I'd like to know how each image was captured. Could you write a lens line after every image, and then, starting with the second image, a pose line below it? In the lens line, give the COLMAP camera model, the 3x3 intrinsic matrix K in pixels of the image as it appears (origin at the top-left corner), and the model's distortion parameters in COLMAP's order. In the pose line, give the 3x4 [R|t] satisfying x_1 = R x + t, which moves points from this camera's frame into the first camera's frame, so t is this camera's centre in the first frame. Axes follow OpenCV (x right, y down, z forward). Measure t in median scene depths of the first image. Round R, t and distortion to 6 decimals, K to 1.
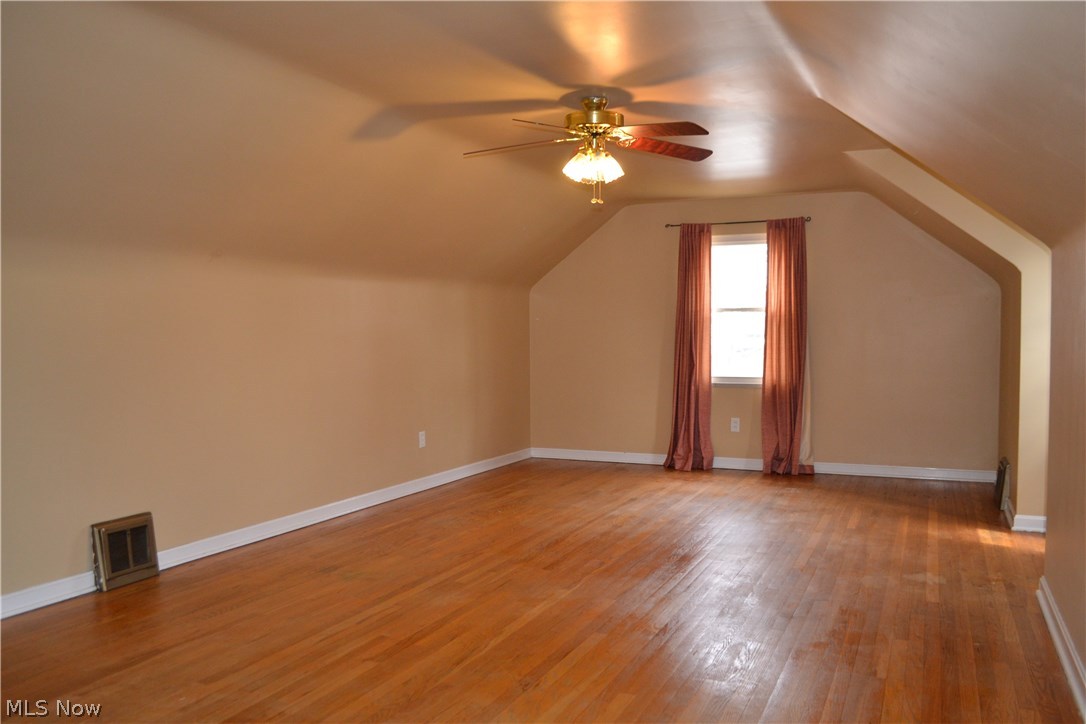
lens RADIAL K [[946.4, 0, 545.2], [0, 946.4, 362.1], [0, 0, 1]] dist [-0.041624, 0.005236]
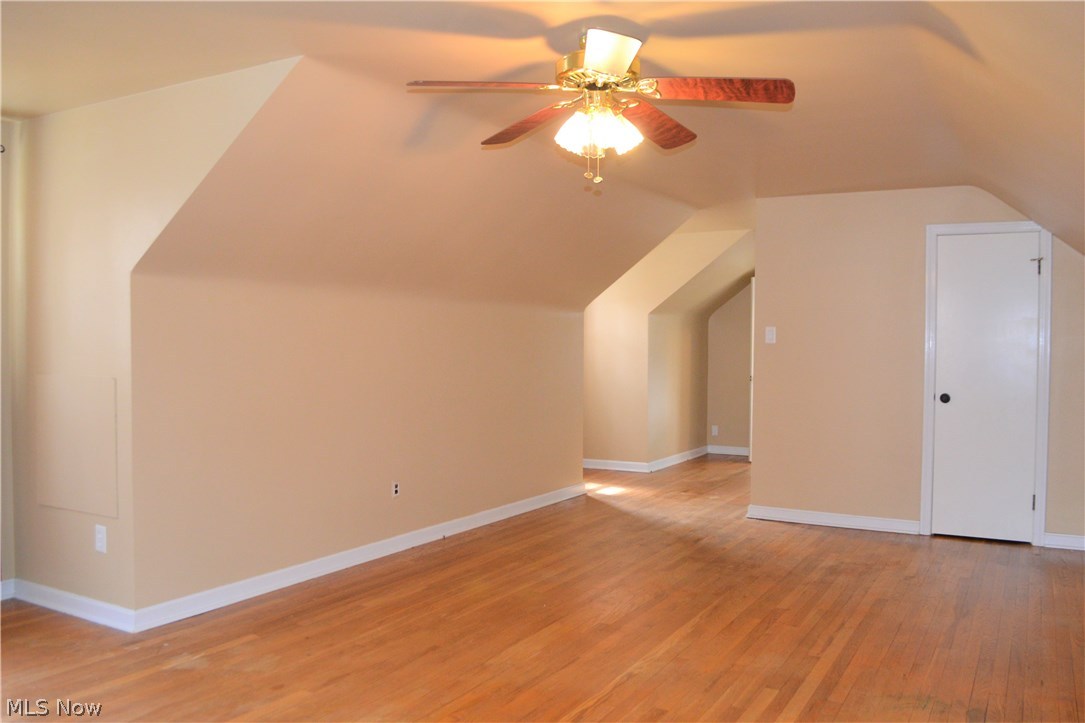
lens RADIAL K [[945.5, 0, 542.7], [0, 945.5, 360.2], [0, 0, 1]] dist [-0.041624, 0.005236]
pose [[-0.996333, -0.010907, 0.084859, 0.034406], [-0.006555, 0.998657, 0.051397, -0.076396], [-0.085306, 0.050652, -0.995067, 1.815344]]
